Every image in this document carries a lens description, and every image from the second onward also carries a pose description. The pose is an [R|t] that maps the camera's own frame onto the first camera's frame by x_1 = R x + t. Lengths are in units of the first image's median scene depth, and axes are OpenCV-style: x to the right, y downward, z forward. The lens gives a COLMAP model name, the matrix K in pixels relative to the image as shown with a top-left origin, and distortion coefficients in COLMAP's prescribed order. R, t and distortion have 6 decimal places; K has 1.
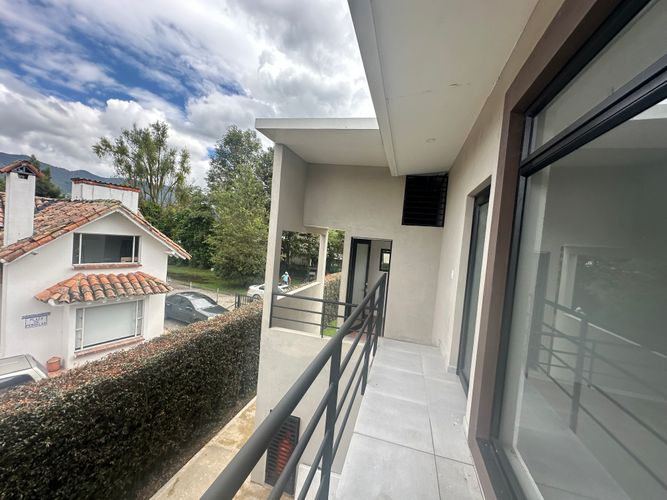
lens RADIAL K [[264.9, 0, 336.0], [0, 264.9, 247.7], [0, 0, 1]] dist [-0.012890, 0.000207]
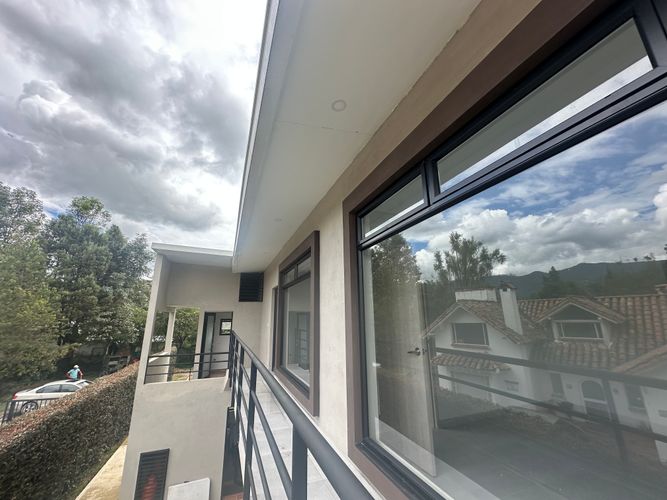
lens RADIAL K [[264.9, 0, 335.1], [0, 264.9, 249.3], [0, 0, 1]] dist [-0.012890, 0.000207]
pose [[0.792110, 0.056001, 0.607804, -0.051462], [0.102156, 0.969574, -0.222466, 0.004596], [-0.601769, 0.238308, 0.762288, -0.122993]]
